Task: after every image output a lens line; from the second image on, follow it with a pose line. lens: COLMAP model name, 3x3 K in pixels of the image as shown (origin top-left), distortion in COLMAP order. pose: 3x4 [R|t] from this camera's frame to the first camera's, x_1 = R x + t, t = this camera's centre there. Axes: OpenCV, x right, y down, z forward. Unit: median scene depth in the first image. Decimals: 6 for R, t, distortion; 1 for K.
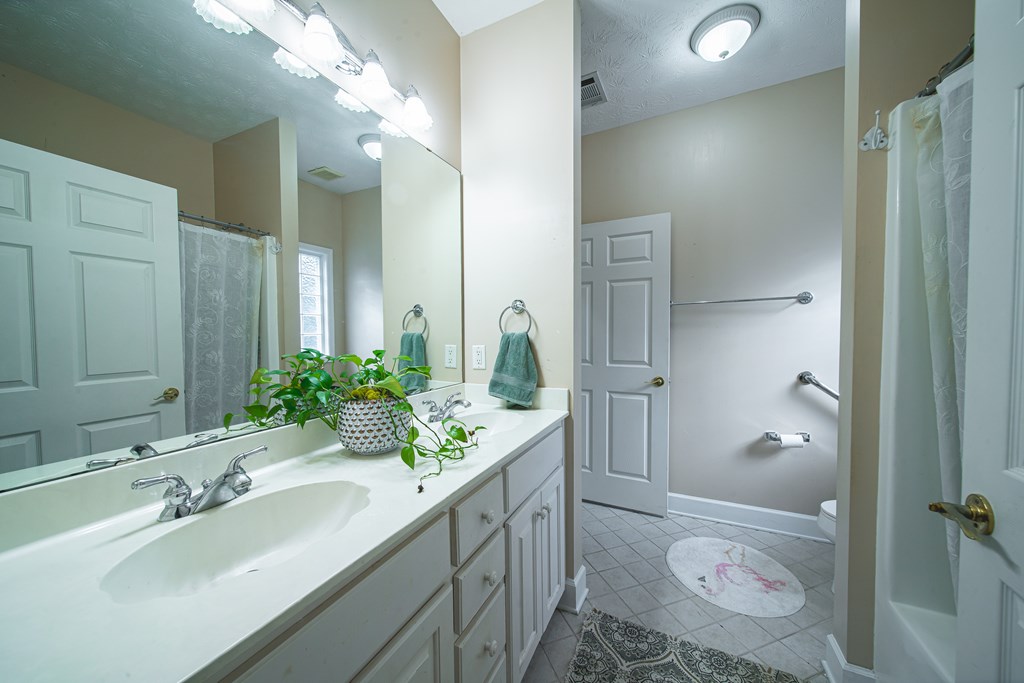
lens RADIAL K [[357.3, 0, 509.4], [0, 357.3, 342.8], [0, 0, 1]] dist [0.001418, -0.000138]
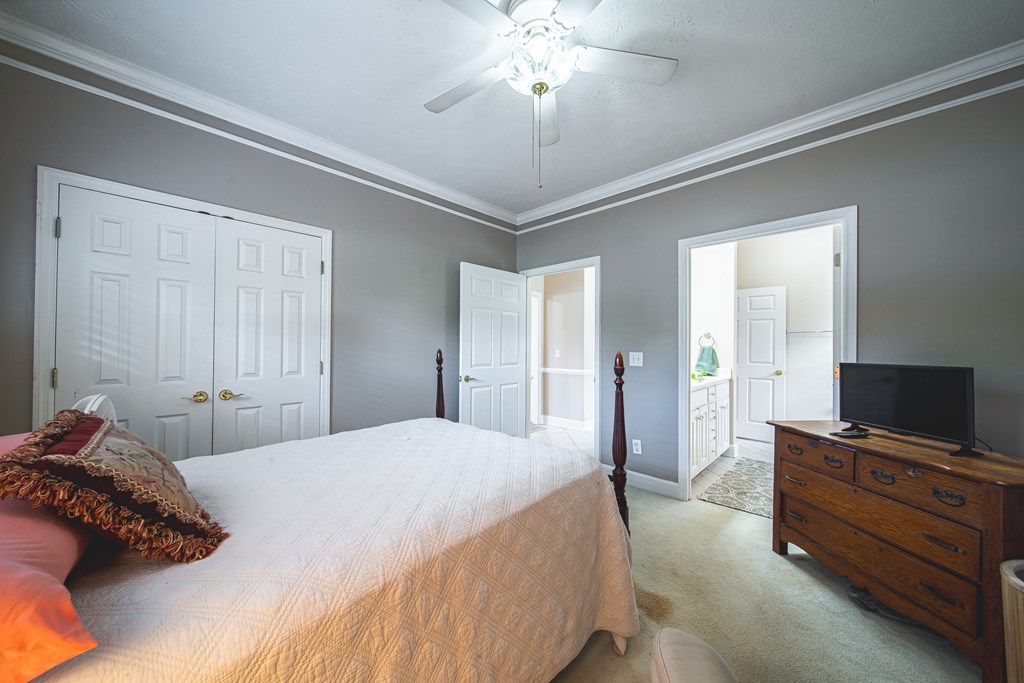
lens RADIAL K [[357.3, 0, 509.4], [0, 357.3, 342.8], [0, 0, 1]] dist [0.001418, -0.000138]
pose [[0.952532, 0.013466, -0.304140, -0.544891], [-0.023969, 0.999237, -0.030826, 0.060684], [0.303493, 0.036653, 0.952128, -1.837441]]
